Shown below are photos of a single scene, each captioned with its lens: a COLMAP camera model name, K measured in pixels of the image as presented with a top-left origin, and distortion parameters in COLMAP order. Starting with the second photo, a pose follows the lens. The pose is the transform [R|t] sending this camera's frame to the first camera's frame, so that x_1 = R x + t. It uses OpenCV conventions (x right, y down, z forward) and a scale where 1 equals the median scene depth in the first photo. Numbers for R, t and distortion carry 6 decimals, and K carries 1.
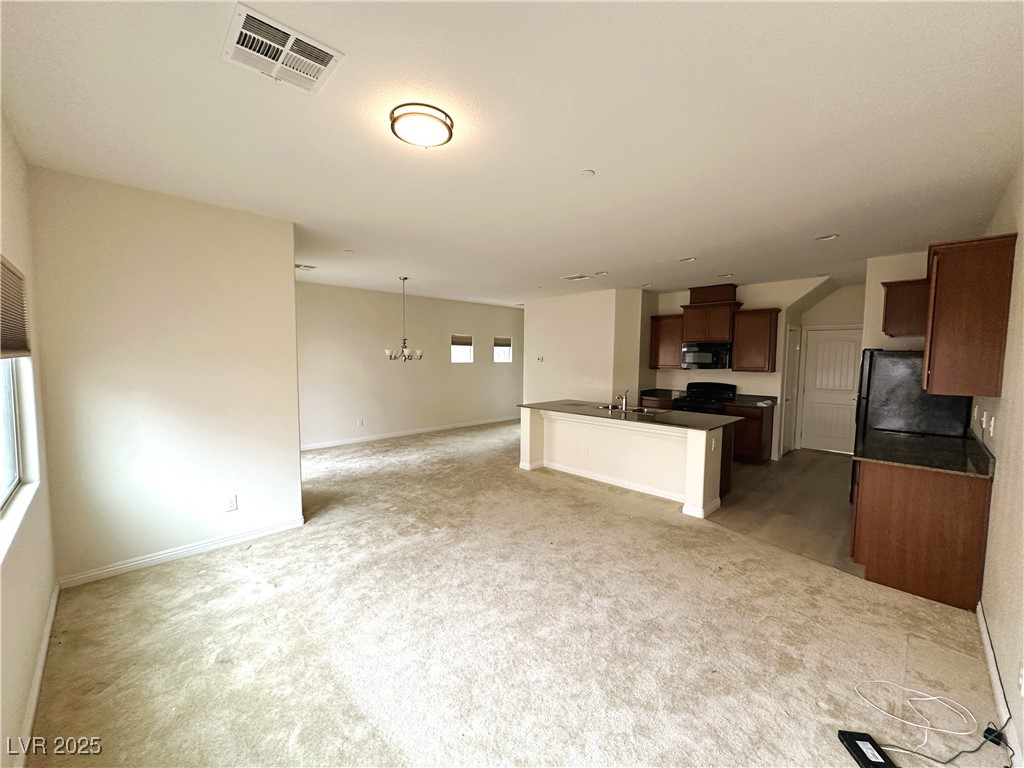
lens RADIAL K [[408.4, 0, 511.5], [0, 408.4, 382.4], [0, 0, 1]] dist [-0.003382, 0.000544]
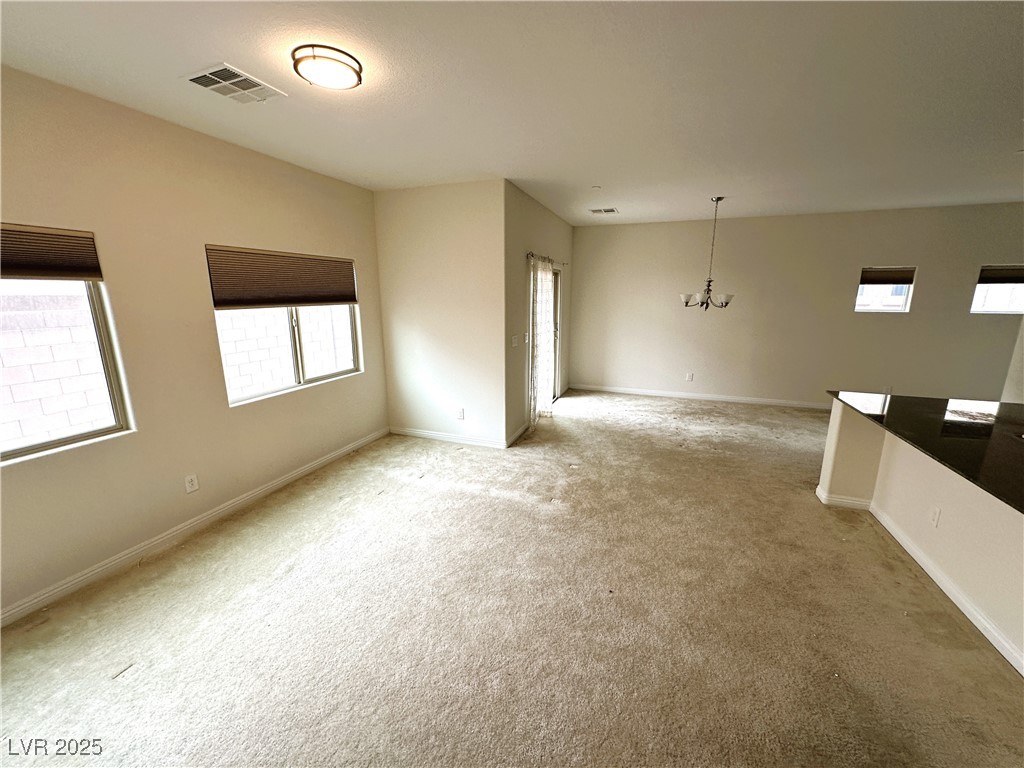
lens RADIAL K [[408.4, 0, 509.5], [0, 408.4, 383.9], [0, 0, 1]] dist [-0.003382, 0.000544]
pose [[0.414324, 0.188934, -0.890303, 0.320105], [-0.056369, 0.981665, 0.182090, -0.032311], [0.908382, -0.025258, 0.417378, 0.325060]]
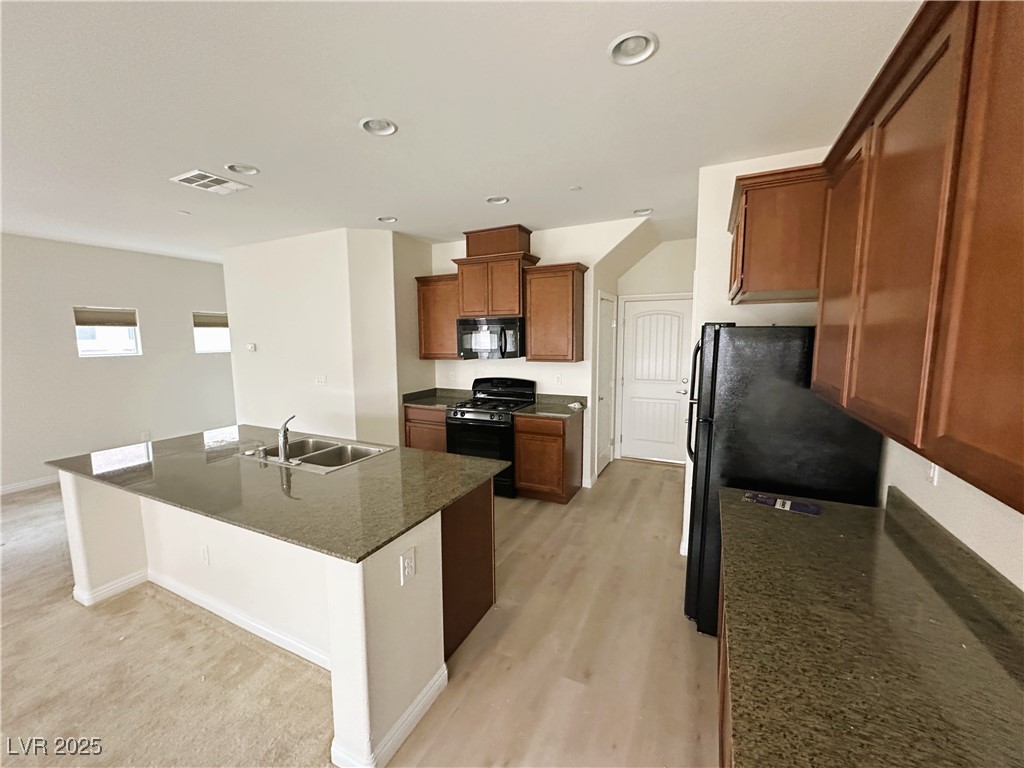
lens RADIAL K [[408.4, 0, 512.8], [0, 408.4, 383.7], [0, 0, 1]] dist [-0.003382, 0.000544]
pose [[0.944605, -0.054946, 0.323577, 0.324560], [0.038902, 0.997681, 0.055851, -0.030666], [-0.325895, -0.040169, 0.944552, 0.408712]]
